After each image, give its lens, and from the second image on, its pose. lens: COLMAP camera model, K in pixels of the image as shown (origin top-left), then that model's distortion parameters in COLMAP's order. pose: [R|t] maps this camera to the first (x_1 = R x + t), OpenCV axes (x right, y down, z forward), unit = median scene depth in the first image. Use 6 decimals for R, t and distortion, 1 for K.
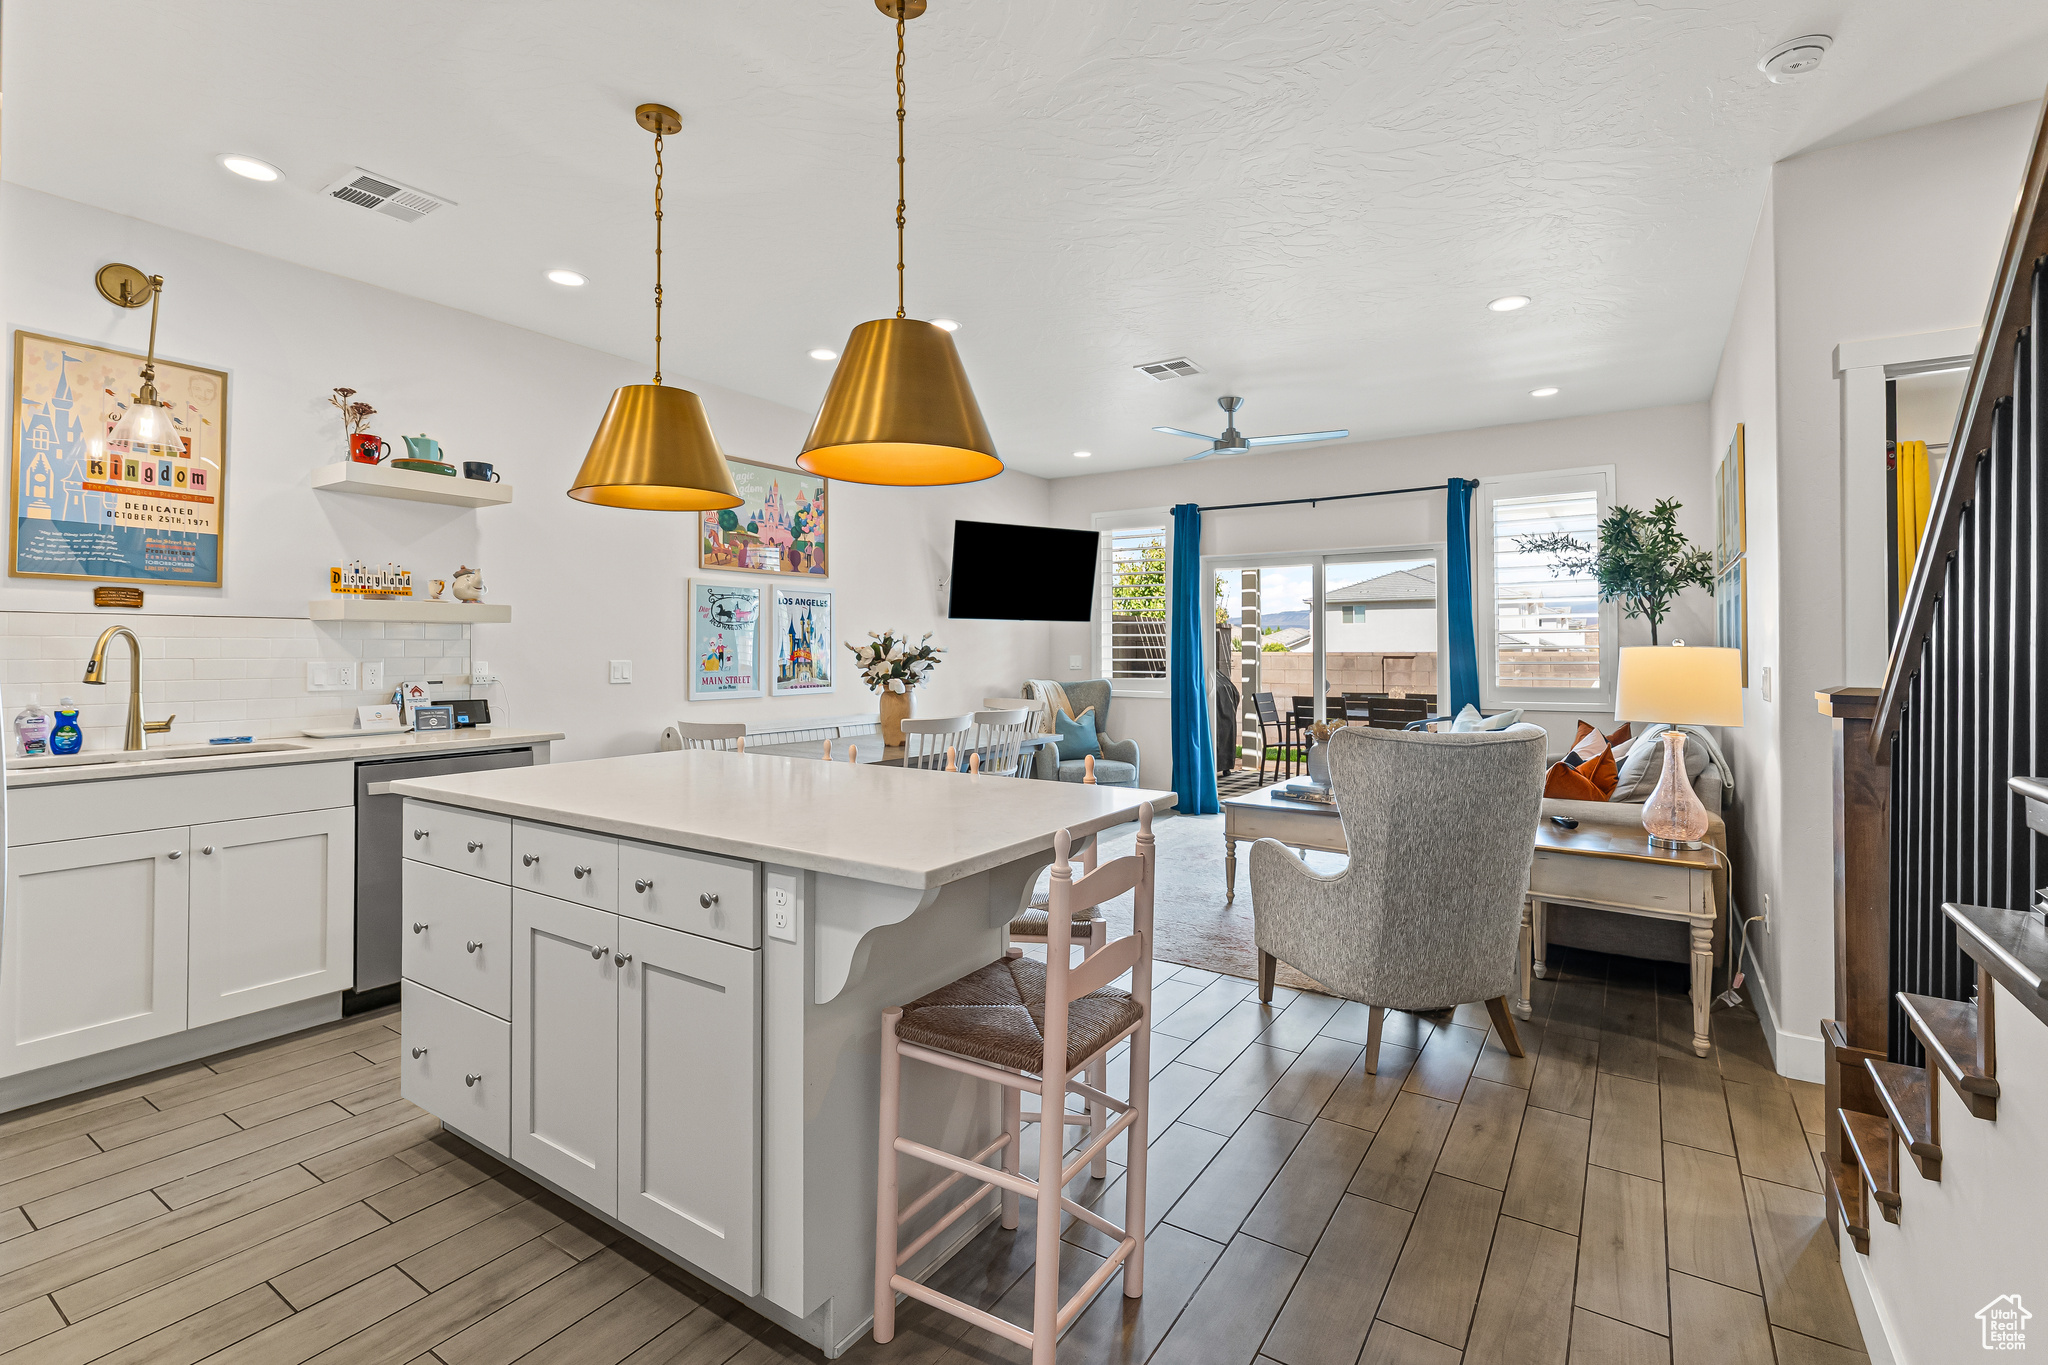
lens RADIAL K [[932.6, 0, 1019.4], [0, 932.6, 639.4], [0, 0, 1]] dist [0.002662, 0.000128]
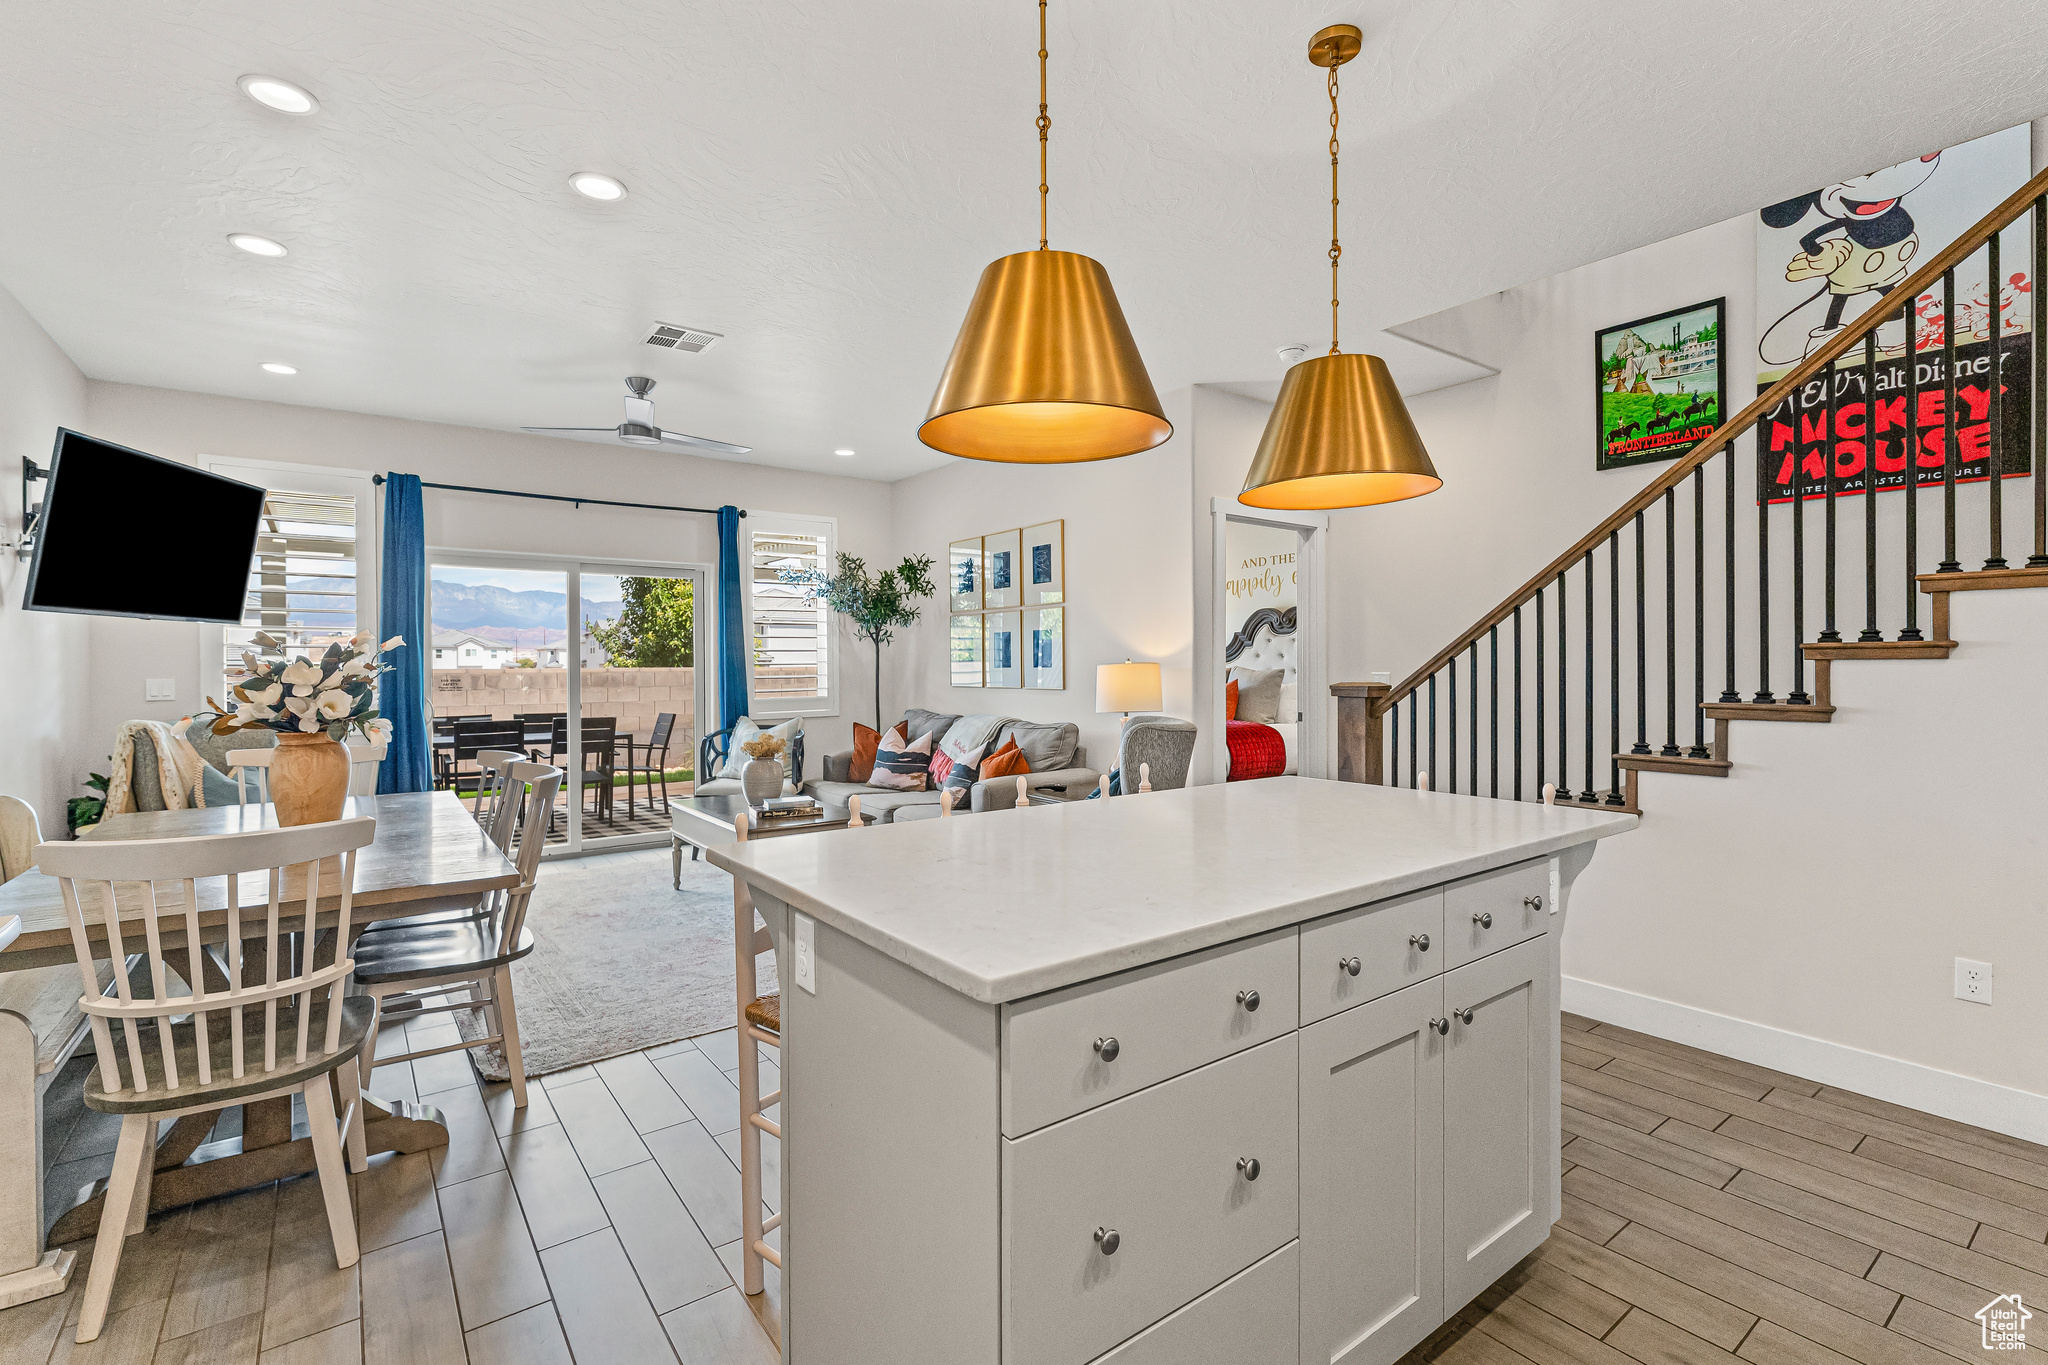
lens RADIAL K [[915.8, 0, 1022.5], [0, 915.8, 667.8], [0, 0, 1]] dist [0.002742, -0.004572]
pose [[0.333526, -0.005427, 0.942725, -0.457920], [-0.006152, 0.999950, 0.007933, 0.002768], [-0.942721, -0.008445, 0.333476, 0.367607]]
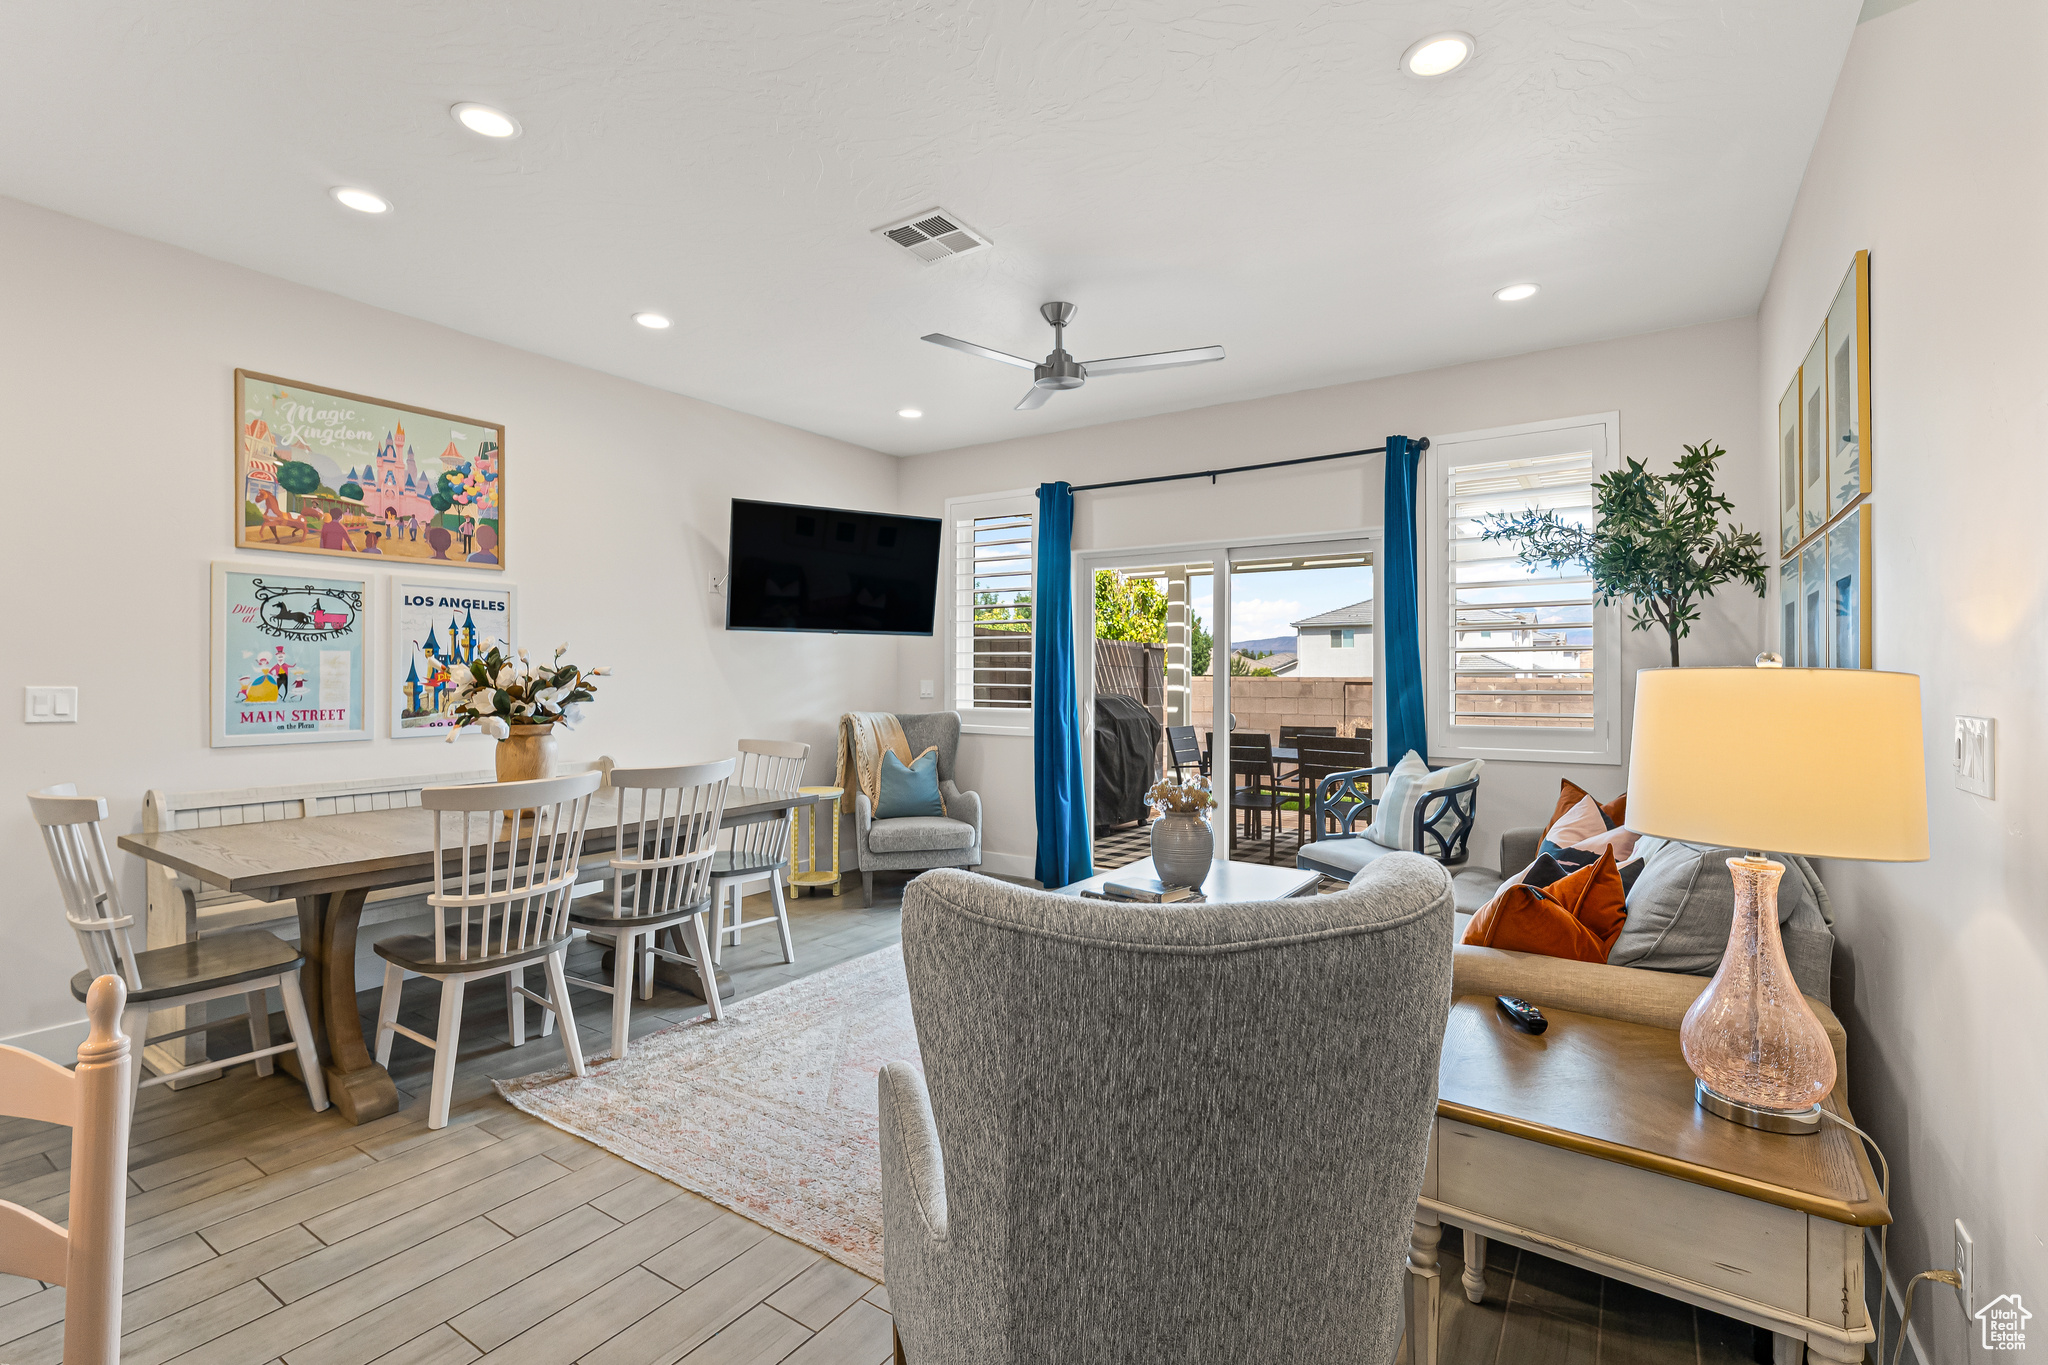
lens RADIAL K [[928.2, 0, 1014.5], [0, 928.2, 669.4], [0, 0, 1]] dist [0.002116, -0.000031]
pose [[0.999986, 0.004000, -0.003335, 0.194084], [-0.003974, 0.999963, 0.007620, 0.003141], [0.003365, -0.007607, 0.999965, 0.310638]]
